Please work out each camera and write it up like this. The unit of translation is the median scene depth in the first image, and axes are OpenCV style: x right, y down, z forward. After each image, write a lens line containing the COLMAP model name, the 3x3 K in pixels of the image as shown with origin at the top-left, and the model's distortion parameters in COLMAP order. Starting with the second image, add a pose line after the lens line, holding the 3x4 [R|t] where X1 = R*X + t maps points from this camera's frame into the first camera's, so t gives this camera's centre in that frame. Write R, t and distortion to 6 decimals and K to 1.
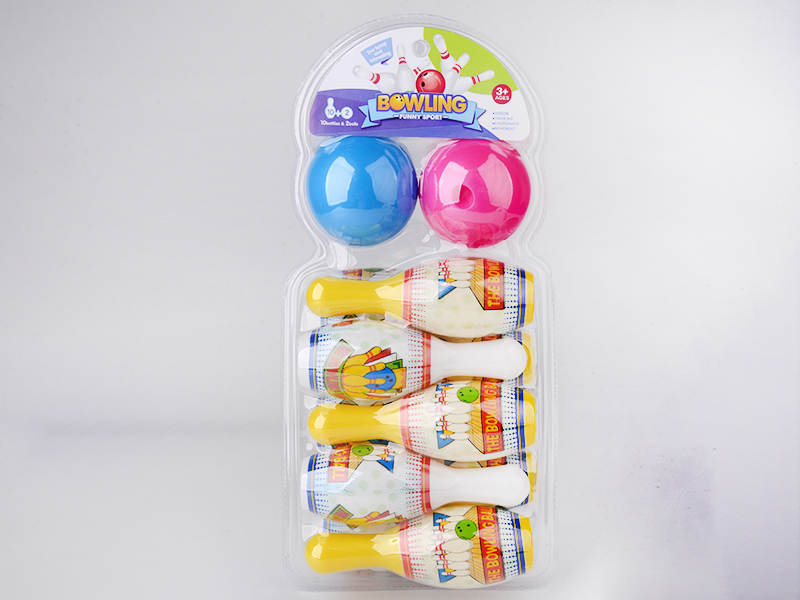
lens RADIAL K [[1400.2, 0, 402.7], [0, 1400.2, 302.1], [0, 0, 1]] dist [-0.012766, 0.000000]
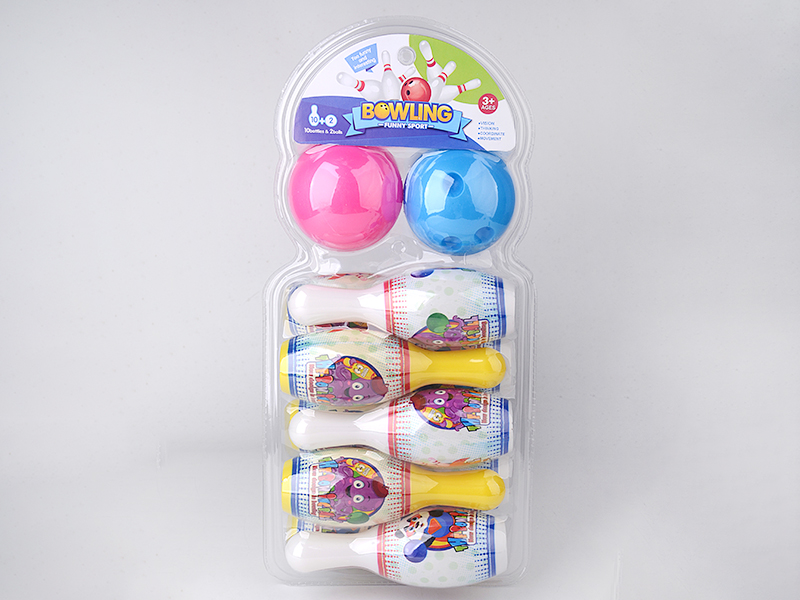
lens RADIAL K [[1400.2, 0, 400.9], [0, 1400.2, 299.4], [0, 0, 1]] dist [-0.012766, 0.000000]
pose [[0.999852, 0.010524, 0.013578, -0.002559], [-0.012219, 0.991251, 0.131422, -0.140538], [-0.012076, -0.131569, 0.991233, 0.002945]]
